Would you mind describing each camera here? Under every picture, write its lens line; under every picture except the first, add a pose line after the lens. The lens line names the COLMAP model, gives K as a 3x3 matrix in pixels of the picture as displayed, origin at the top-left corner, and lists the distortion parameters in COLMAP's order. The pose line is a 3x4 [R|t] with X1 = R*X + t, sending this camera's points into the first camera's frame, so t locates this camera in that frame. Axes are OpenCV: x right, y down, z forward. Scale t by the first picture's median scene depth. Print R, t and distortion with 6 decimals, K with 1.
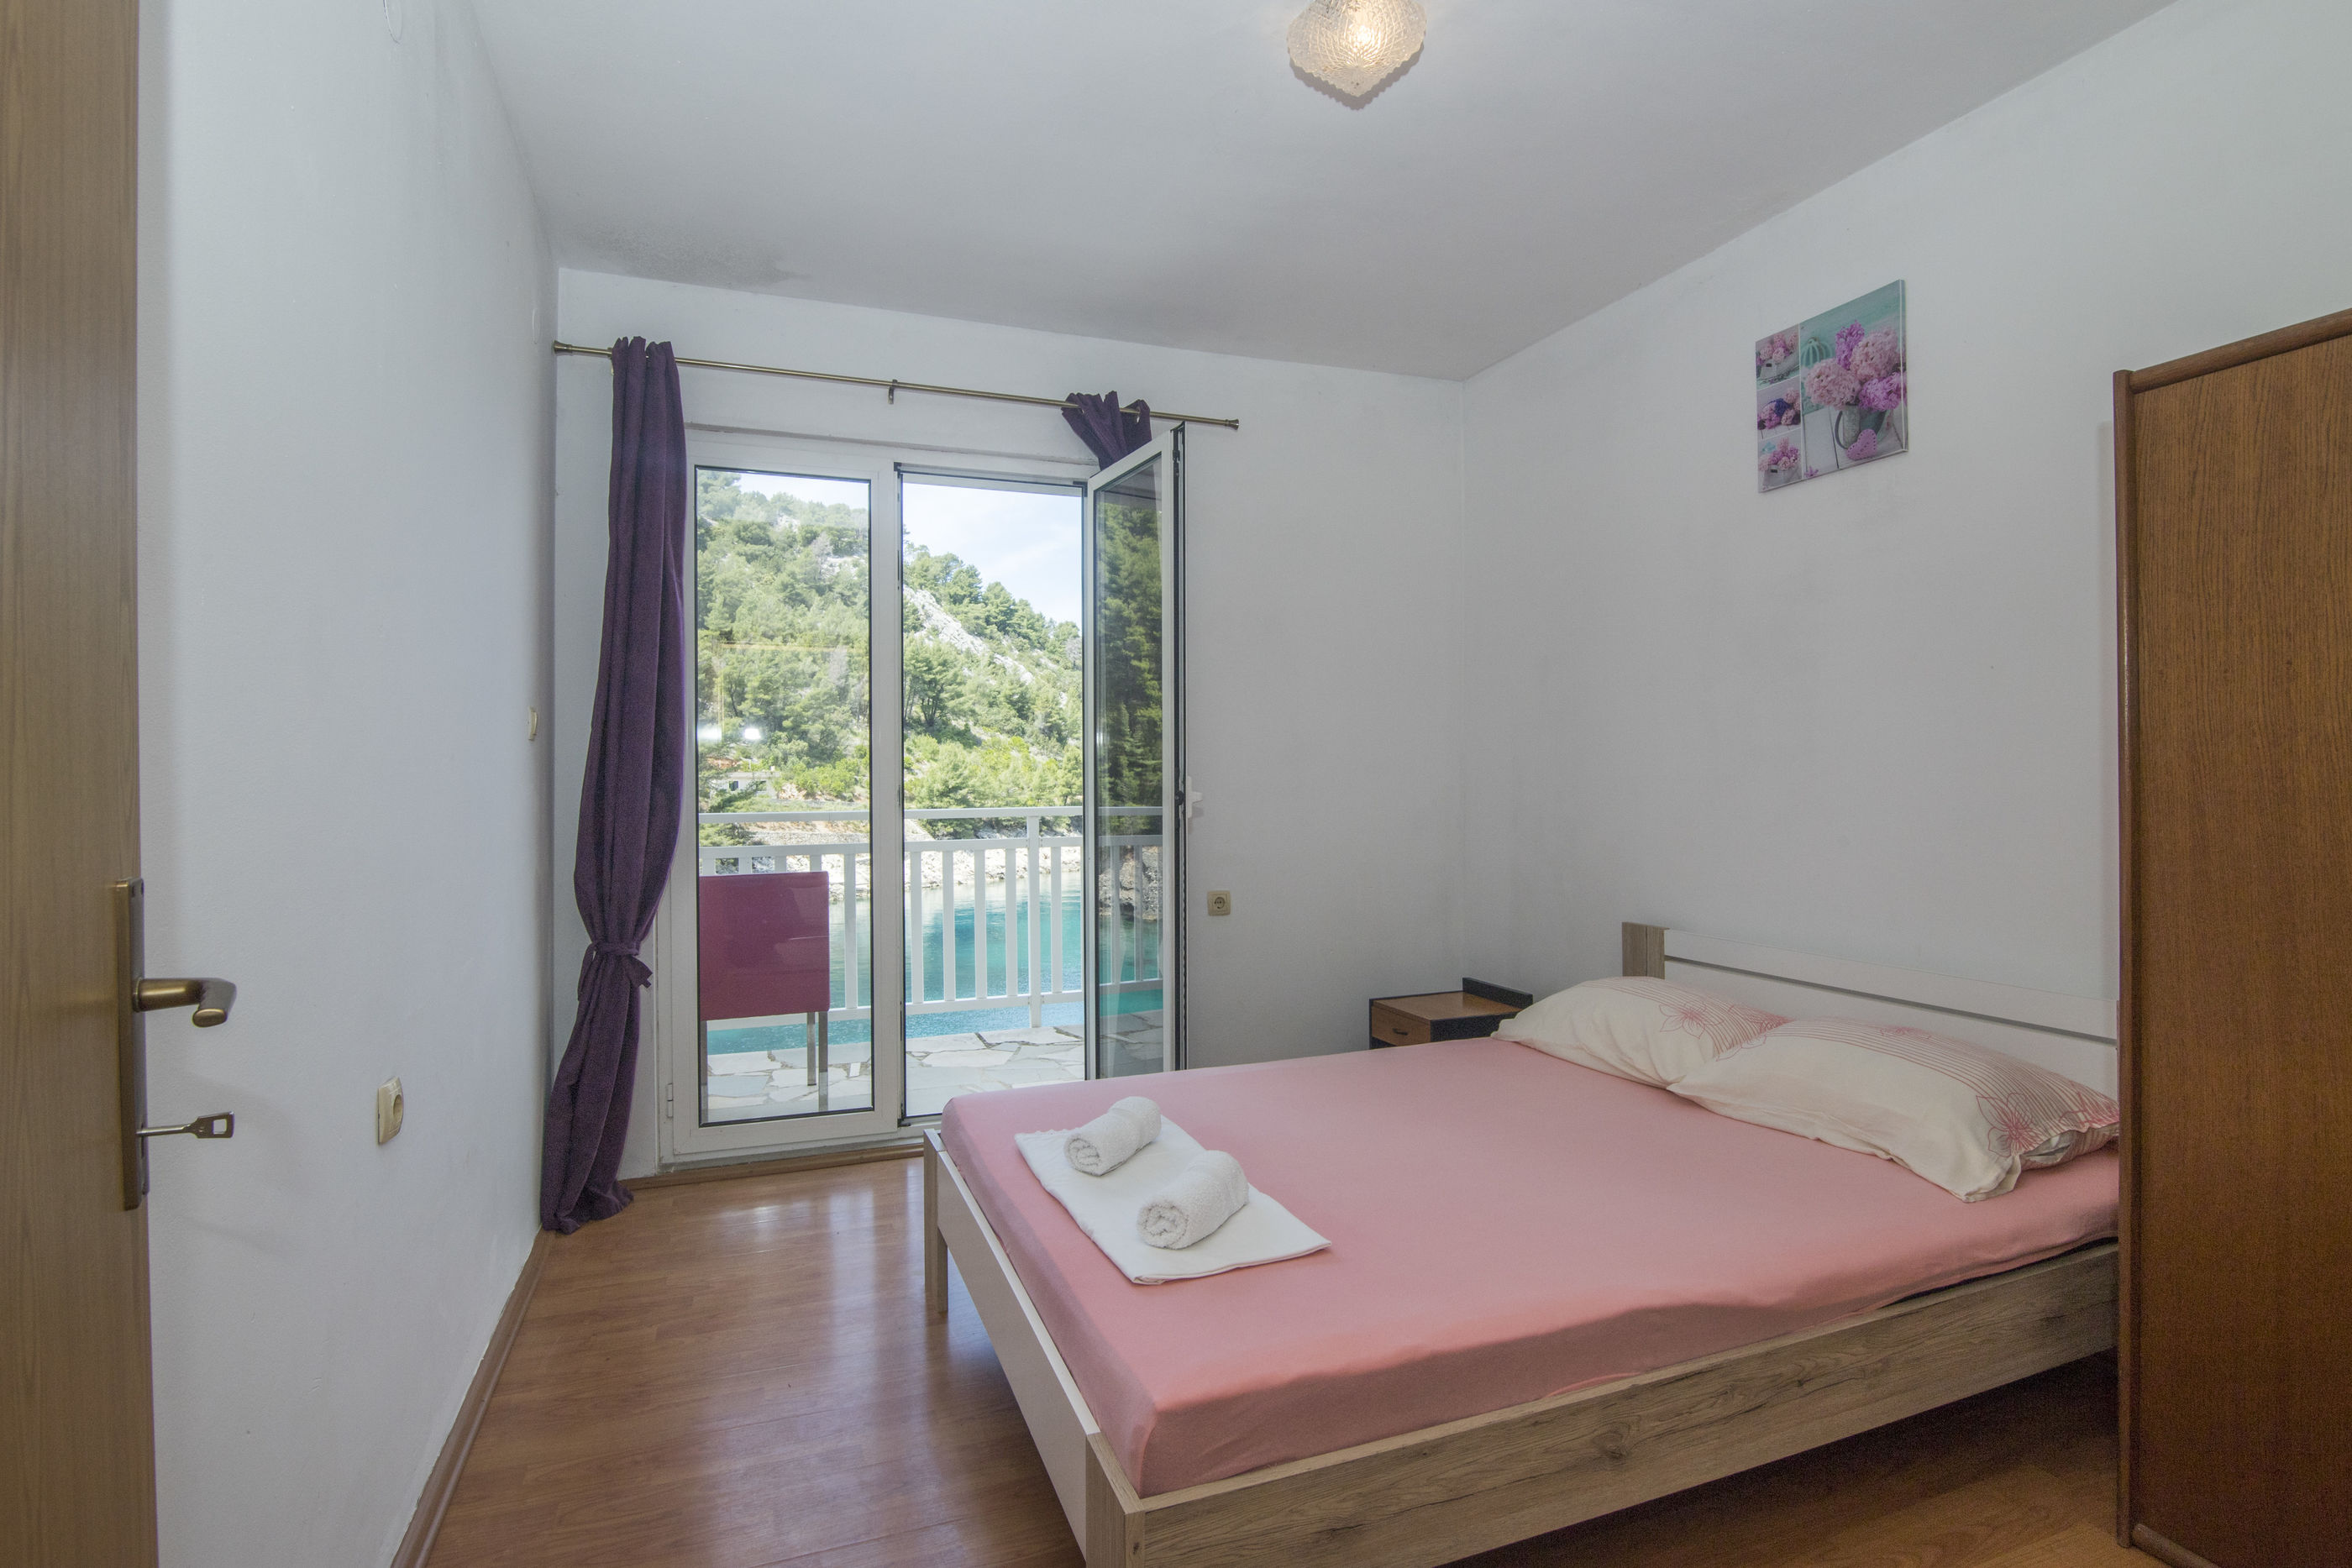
lens RADIAL K [[1106.8, 0, 1176.0], [0, 1106.8, 784.0], [0, 0, 1]] dist [-0.023924, 0.002392]
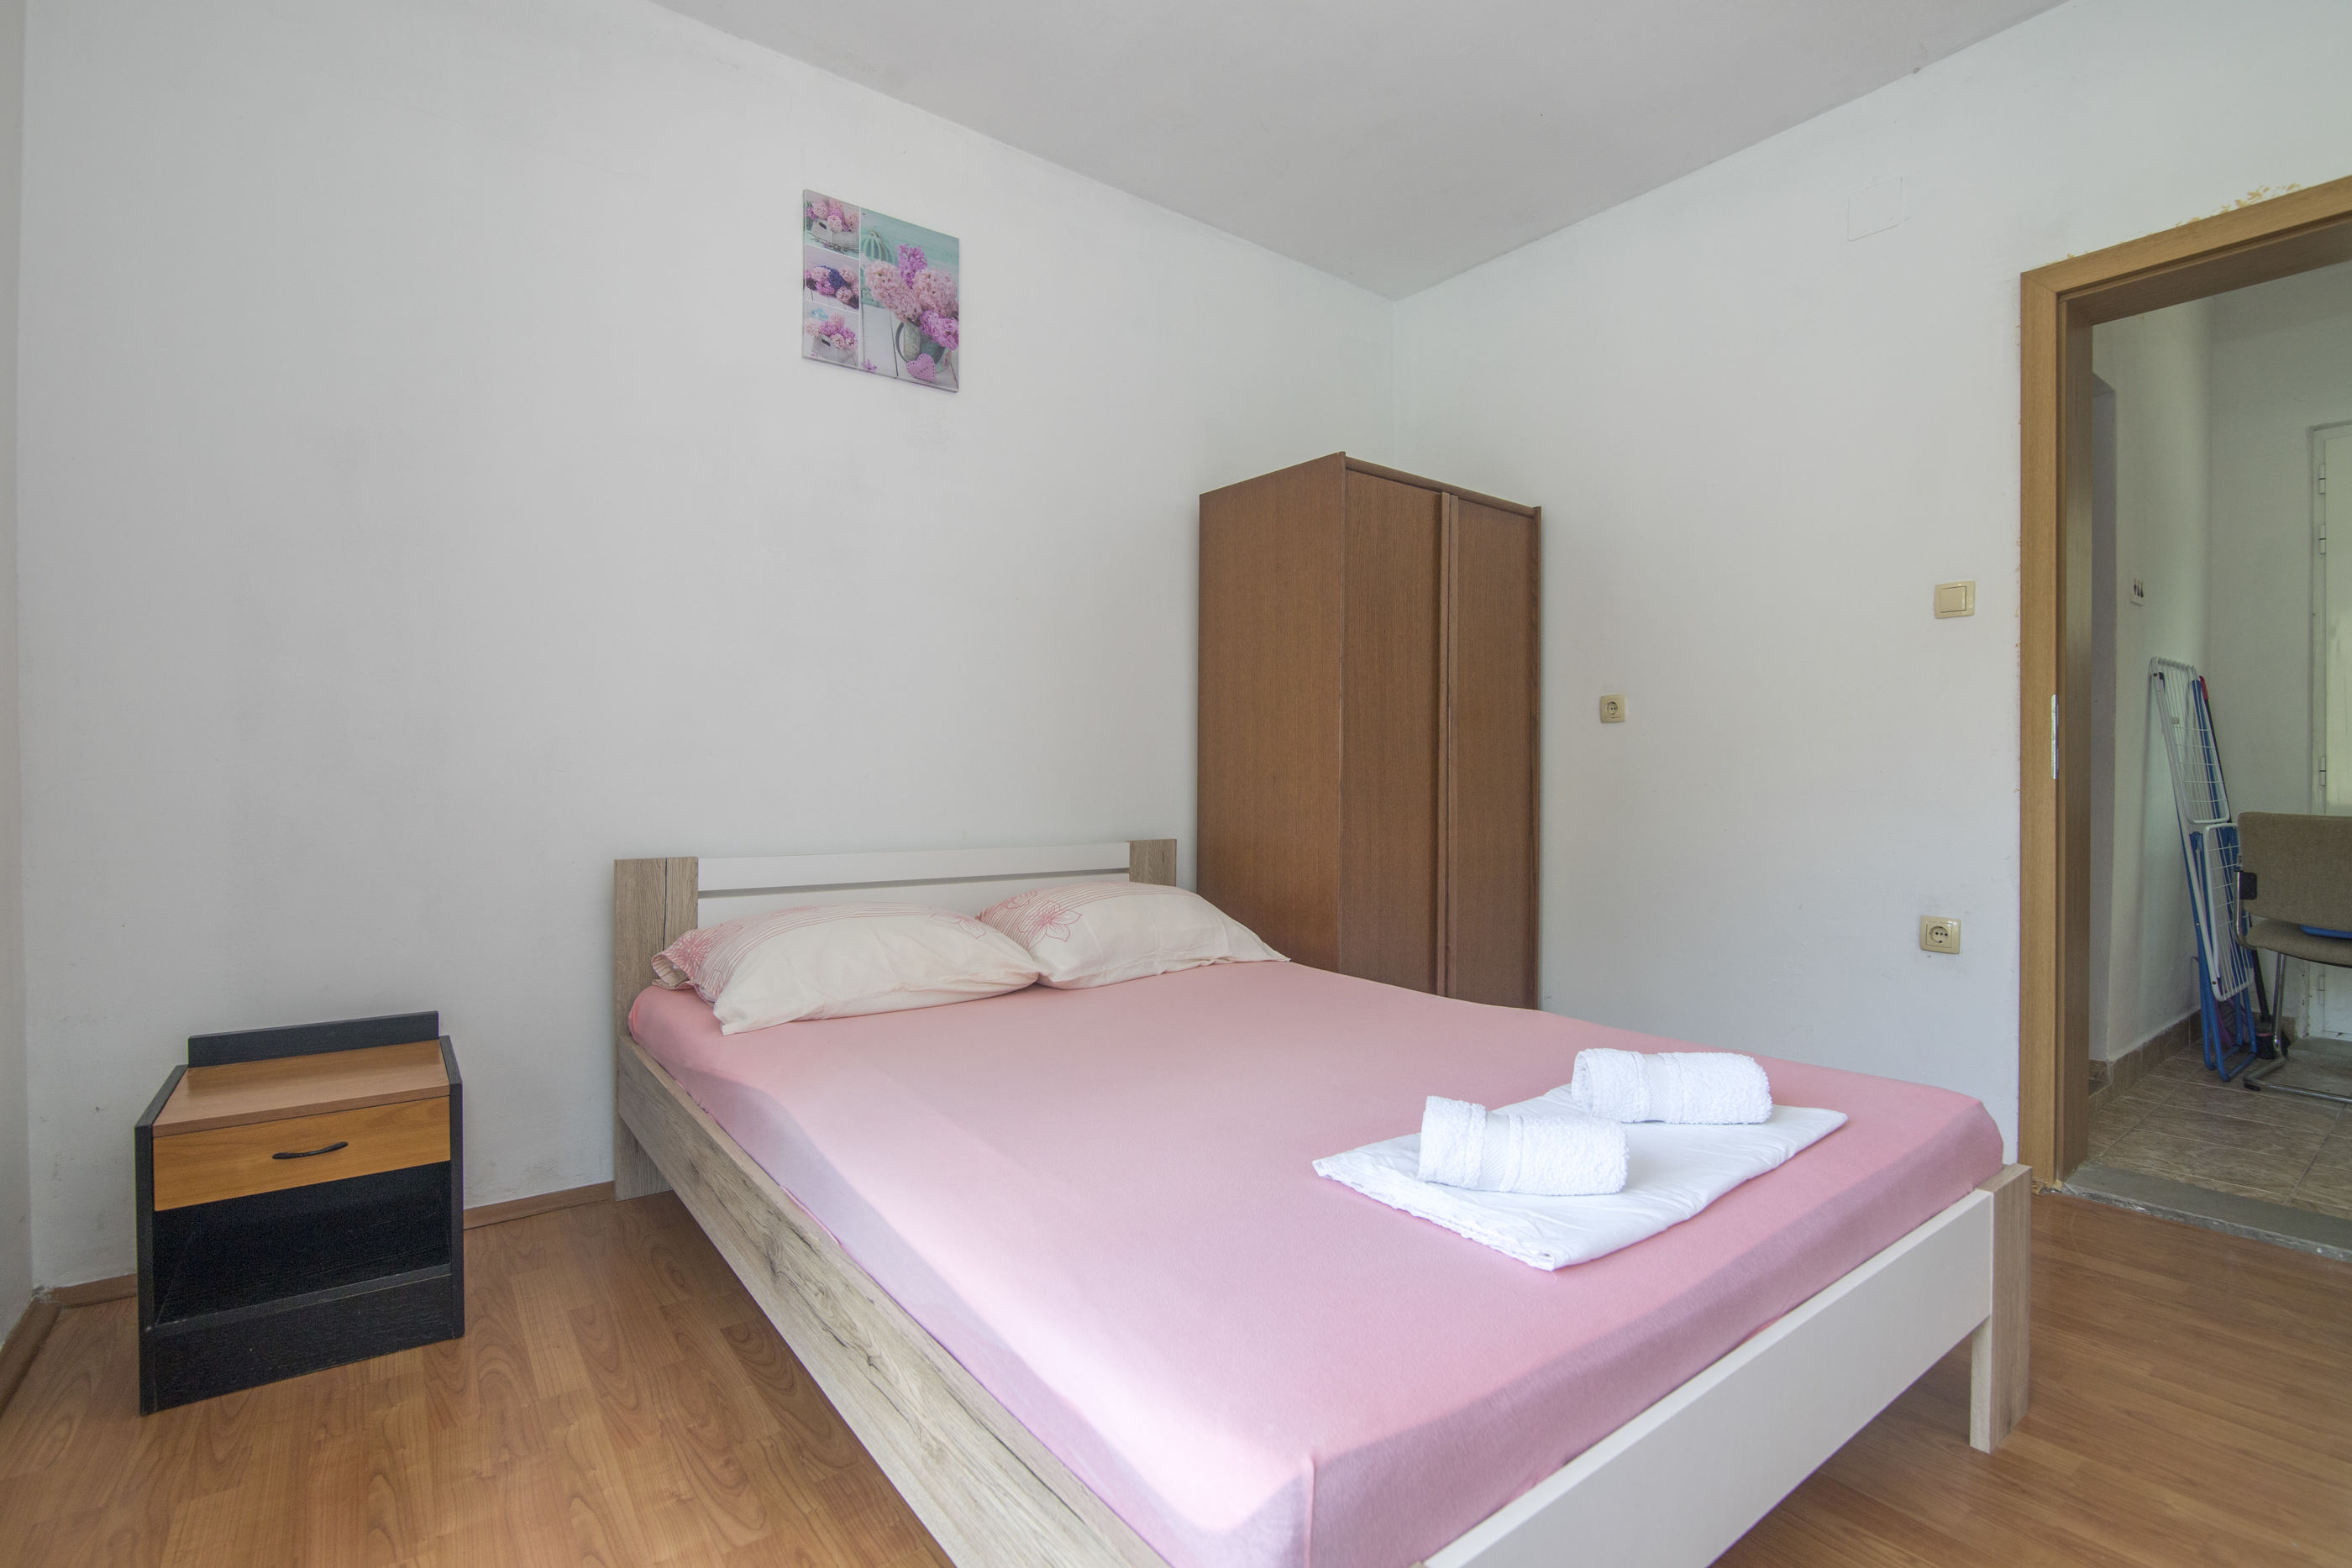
lens RADIAL K [[1106.8, 0, 1176.0], [0, 1106.8, 784.0], [0, 0, 1]] dist [-0.023924, 0.002392]
pose [[-0.279198, 0.002044, 0.960231, -0.439961], [-0.000359, 0.999997, -0.002233, 0.091559], [-0.960234, -0.000968, -0.279196, 1.003251]]
